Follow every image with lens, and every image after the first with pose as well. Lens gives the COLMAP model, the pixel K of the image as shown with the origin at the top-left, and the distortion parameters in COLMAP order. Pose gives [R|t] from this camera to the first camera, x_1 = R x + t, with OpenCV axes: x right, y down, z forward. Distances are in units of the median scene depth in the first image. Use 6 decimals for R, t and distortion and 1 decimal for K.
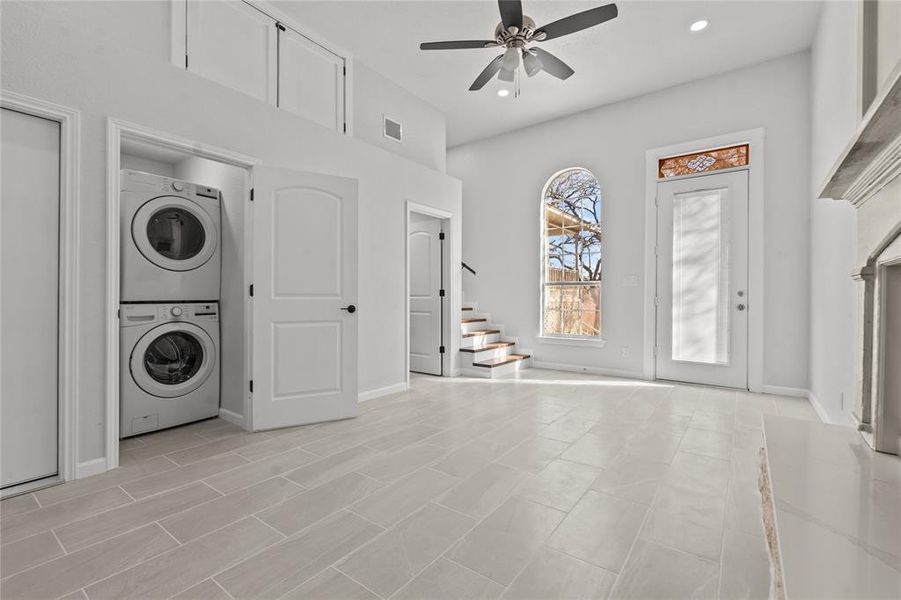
lens RADIAL K [[407.4, 0, 453.9], [0, 407.4, 307.7], [0, 0, 1]] dist [0.007881, 0.000795]
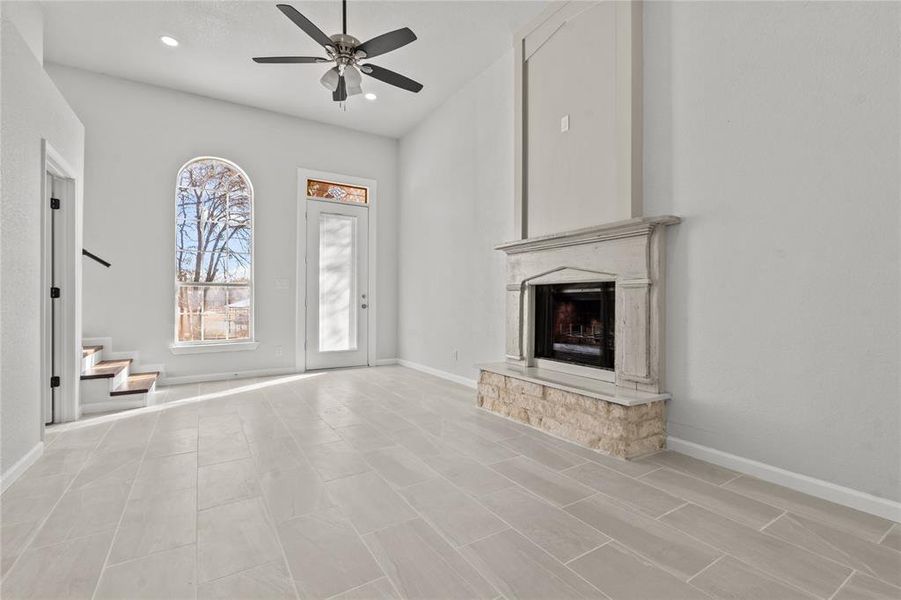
lens RADIAL K [[407.4, 0, 455.9], [0, 407.4, 293.5], [0, 0, 1]] dist [0.007881, 0.000795]
pose [[0.377667, 0.010417, 0.925883, -0.414901], [0.032425, 0.999175, -0.024468, 0.002793], [-0.925374, 0.039263, 0.377017, 0.192928]]
